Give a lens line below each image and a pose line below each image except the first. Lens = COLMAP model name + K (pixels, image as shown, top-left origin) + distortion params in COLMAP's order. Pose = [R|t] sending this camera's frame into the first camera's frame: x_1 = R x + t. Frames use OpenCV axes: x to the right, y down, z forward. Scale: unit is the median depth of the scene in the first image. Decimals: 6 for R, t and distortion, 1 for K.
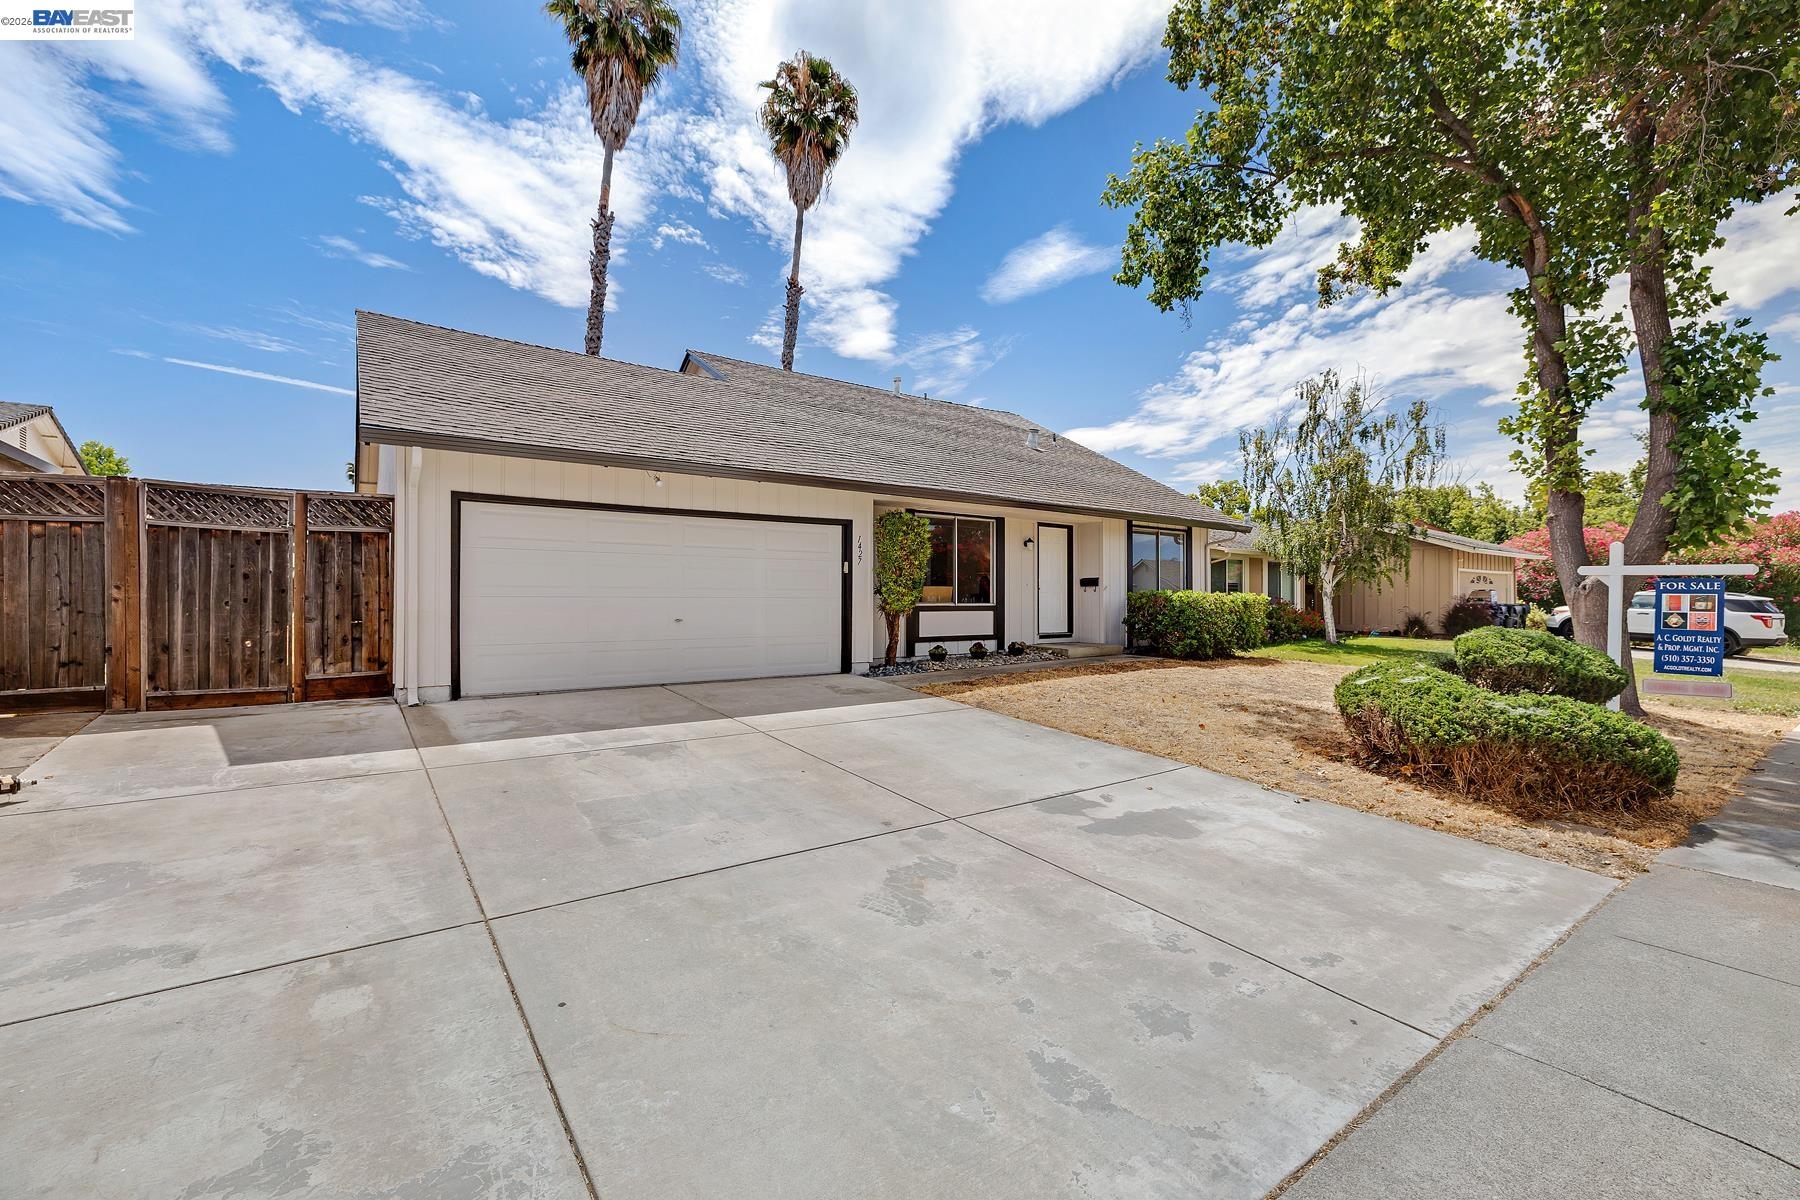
lens RADIAL K [[754.9, 0, 900.1], [0, 754.9, 600.2], [0, 0, 1]] dist [-0.002567, -0.000406]
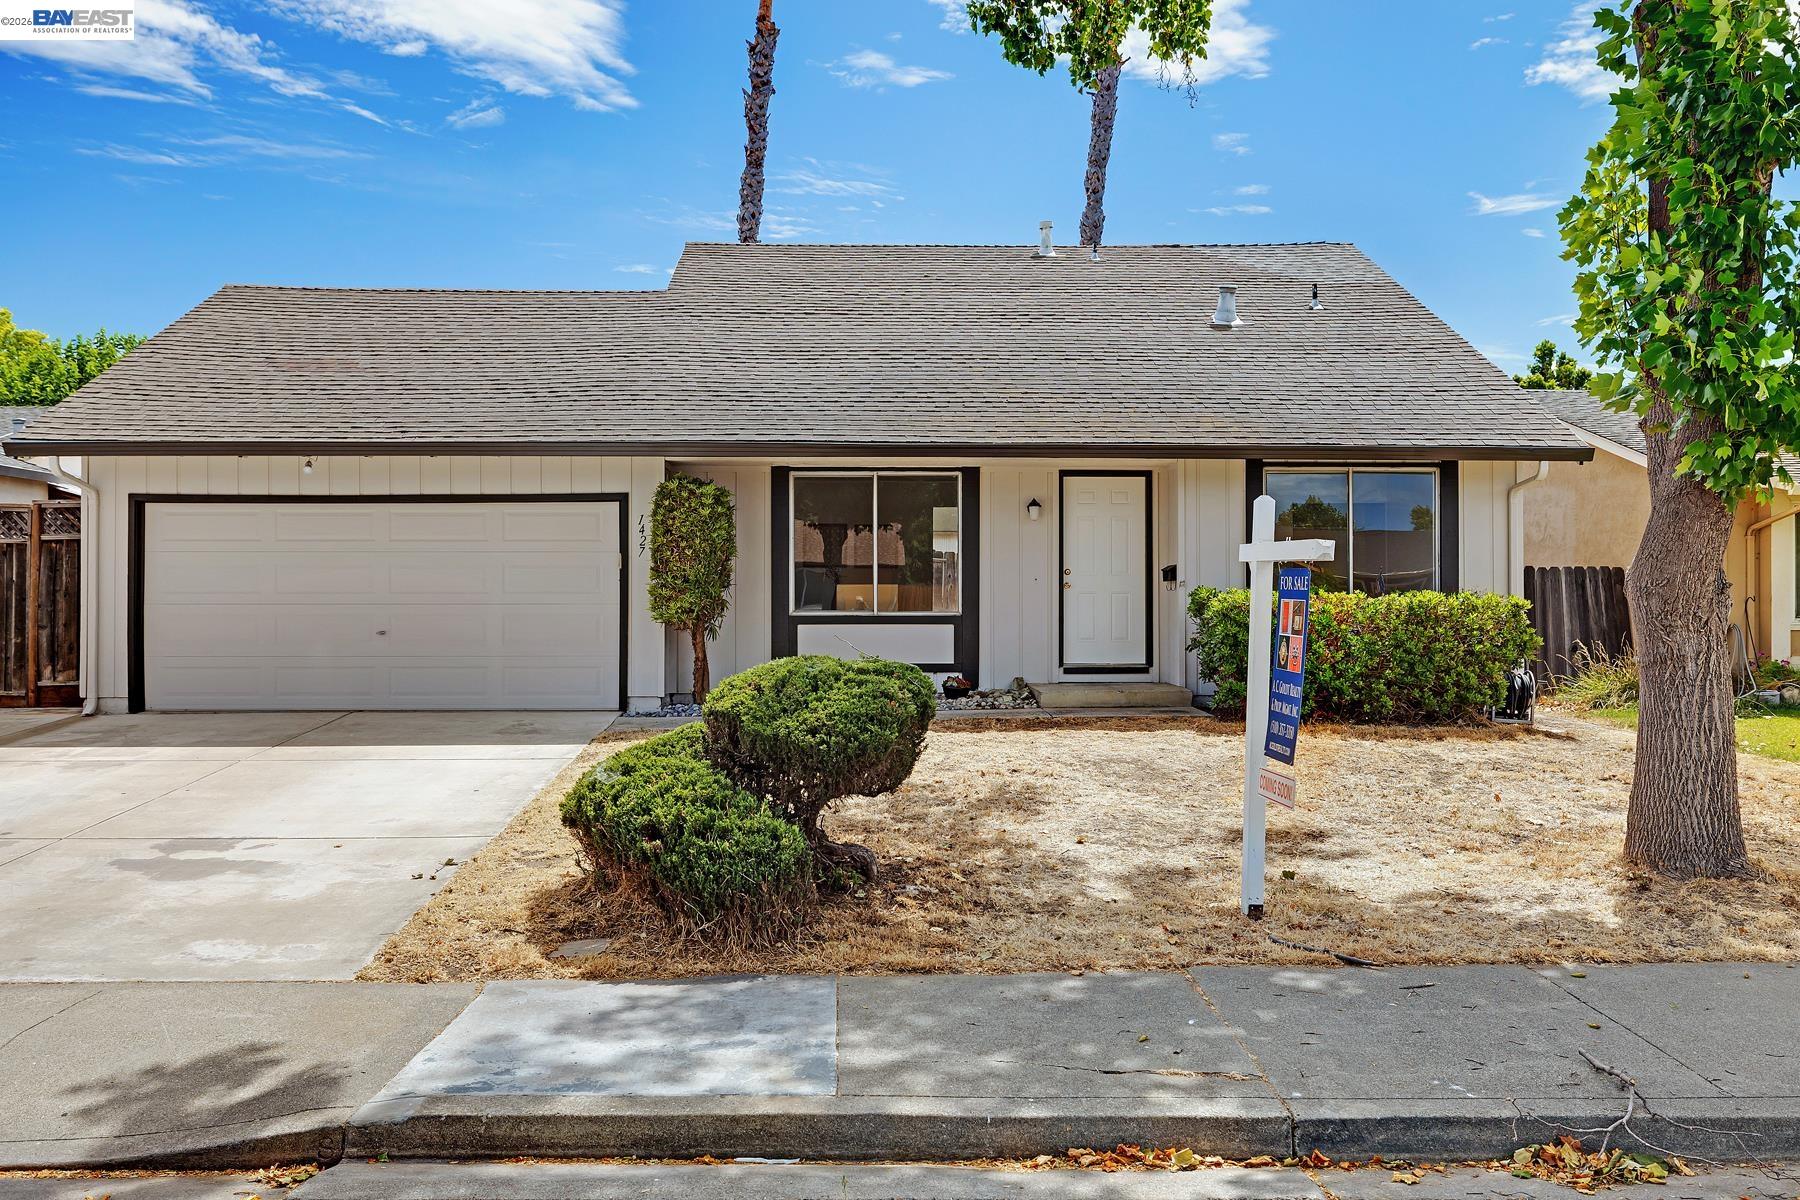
lens RADIAL K [[1427.5, 0, 900.7], [0, 1427.5, 598.9], [0, 0, 1]] dist [0.012436, 0.003948]
pose [[0.820451, -0.003099, -0.571708, 1.267479], [0.001796, 0.999994, -0.002843, -0.005060], [0.571714, 0.001306, 0.820452, 0.069244]]
